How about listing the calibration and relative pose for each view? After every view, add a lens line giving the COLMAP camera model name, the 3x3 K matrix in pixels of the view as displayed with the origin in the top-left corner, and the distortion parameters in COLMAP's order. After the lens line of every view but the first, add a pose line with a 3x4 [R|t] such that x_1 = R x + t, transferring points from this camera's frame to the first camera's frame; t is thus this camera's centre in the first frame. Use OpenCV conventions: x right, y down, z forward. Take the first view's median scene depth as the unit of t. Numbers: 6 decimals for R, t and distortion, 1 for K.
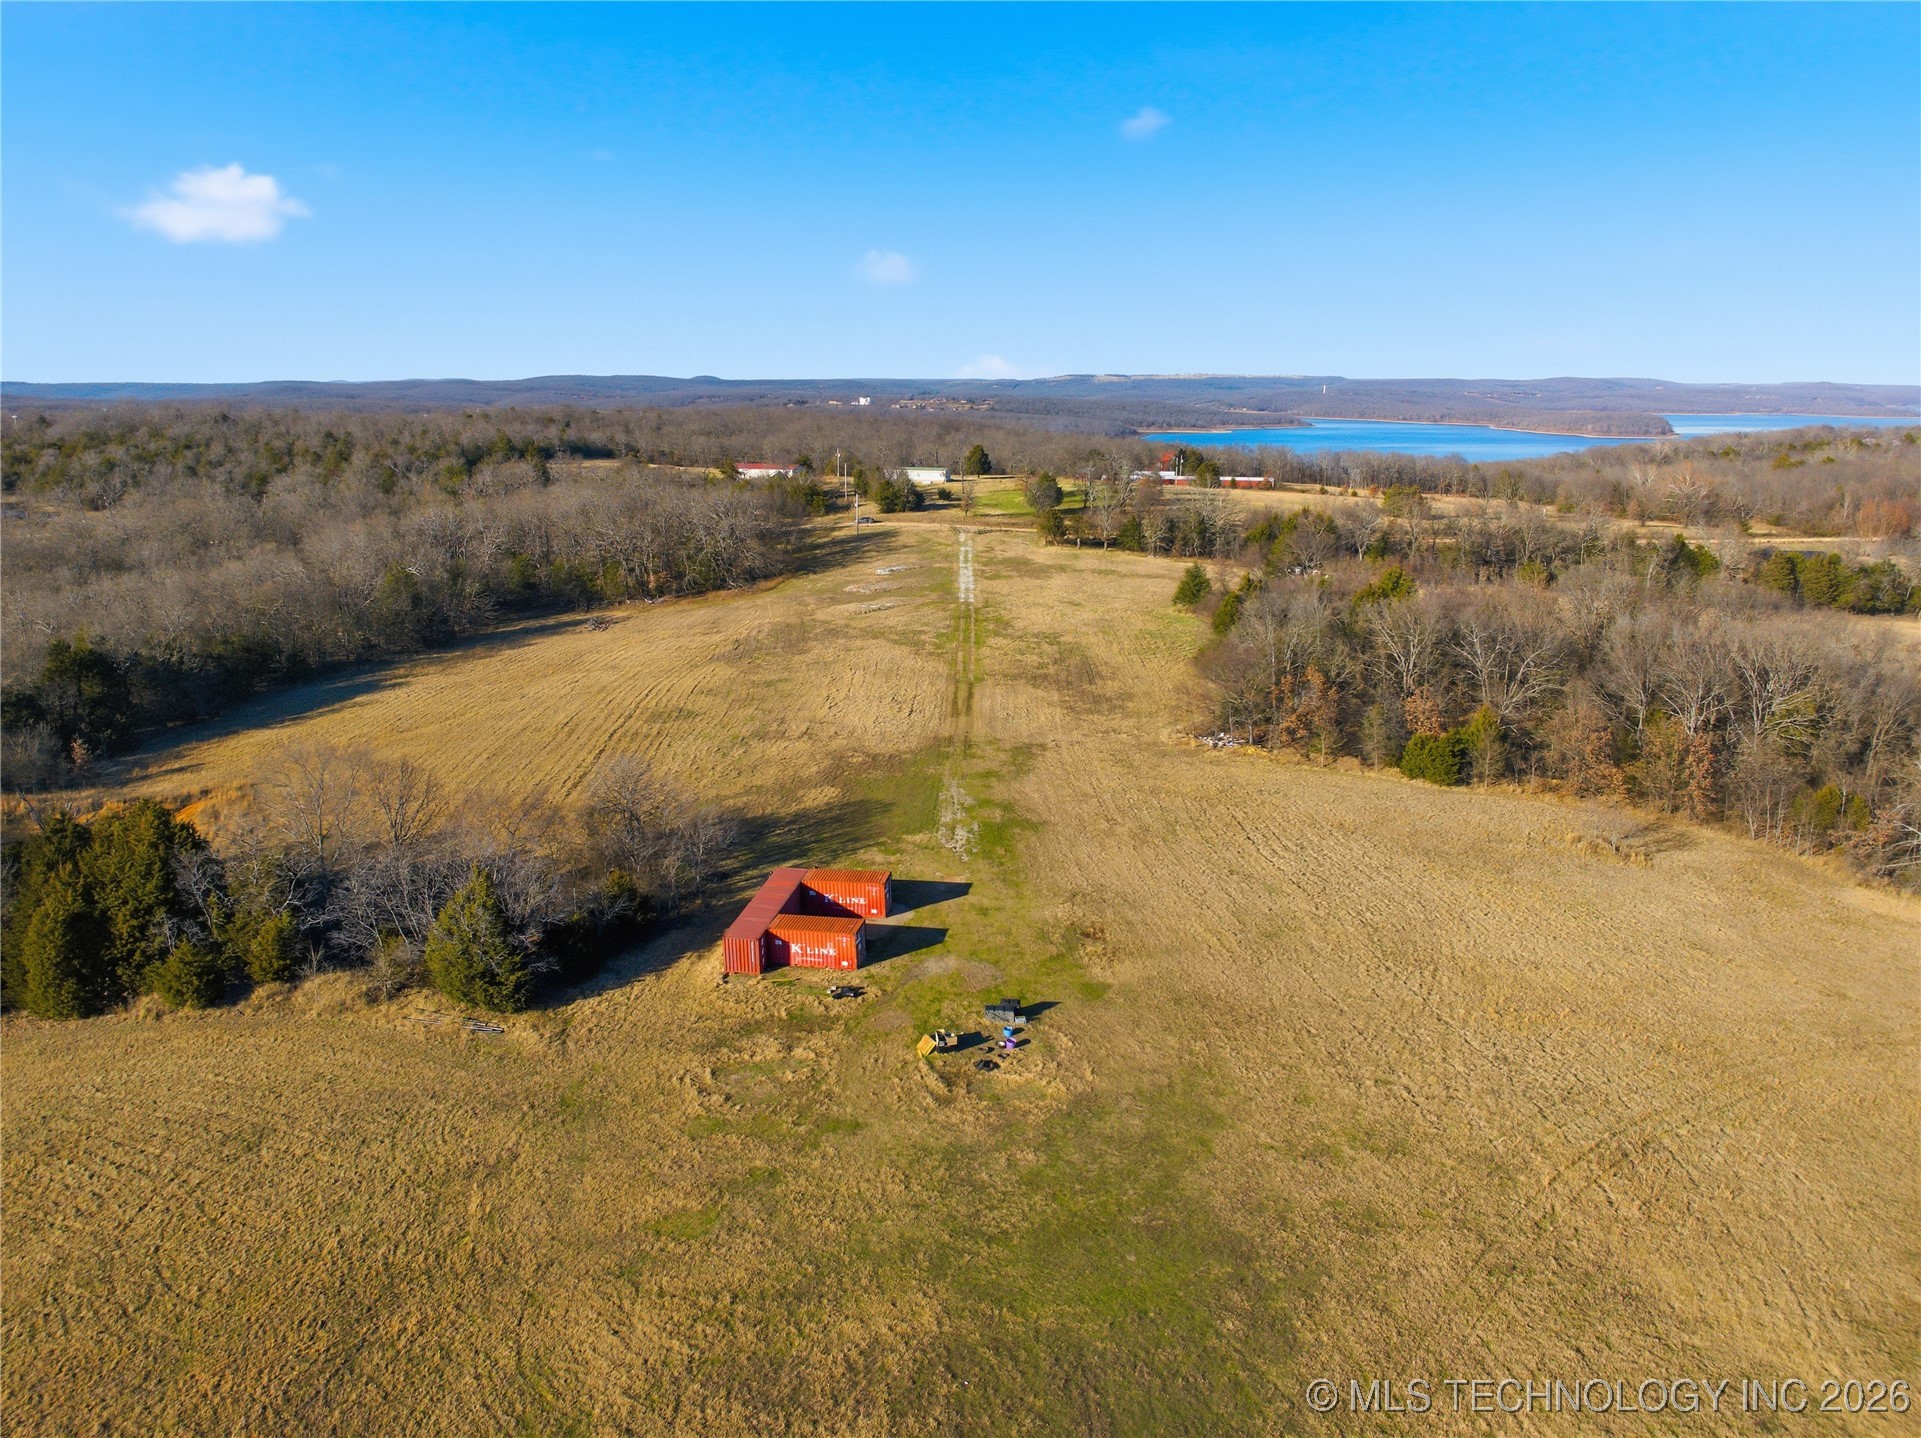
lens RADIAL K [[1337.7, 0, 965.9], [0, 1337.7, 715.6], [0, 0, 1]] dist [-0.052326, 0.015704]
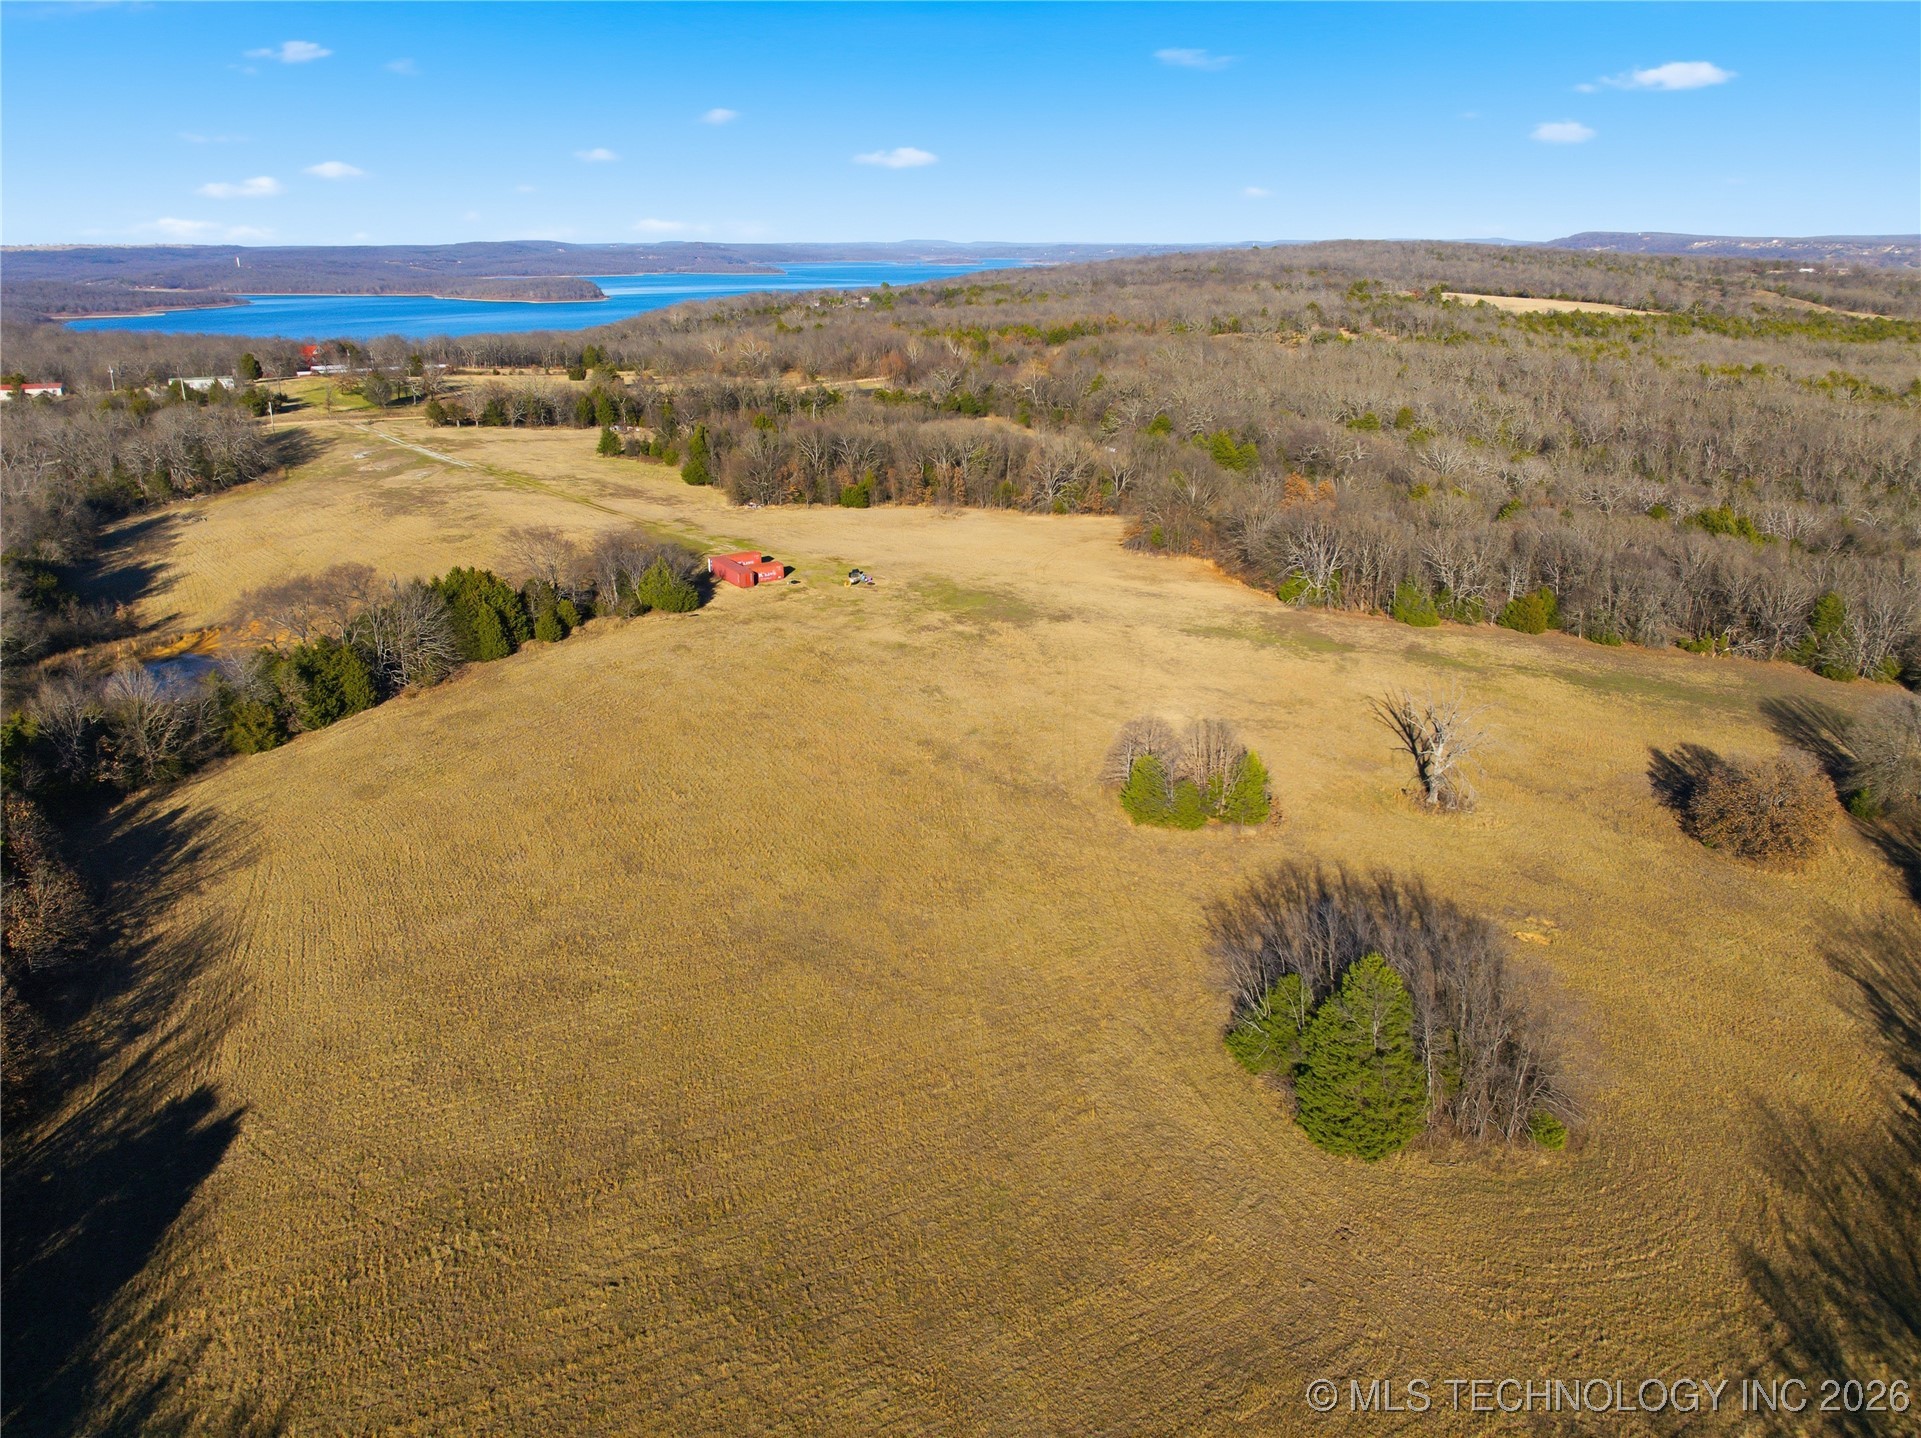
lens RADIAL K [[1337.7, 0, 956.7], [0, 1337.7, 710.3], [0, 0, 1]] dist [-0.052326, 0.015704]
pose [[0.727584, -0.225121, 0.648029, -0.552639], [0.164337, 0.974315, 0.153959, 0.034656], [-0.666044, -0.005523, 0.745892, -0.396196]]
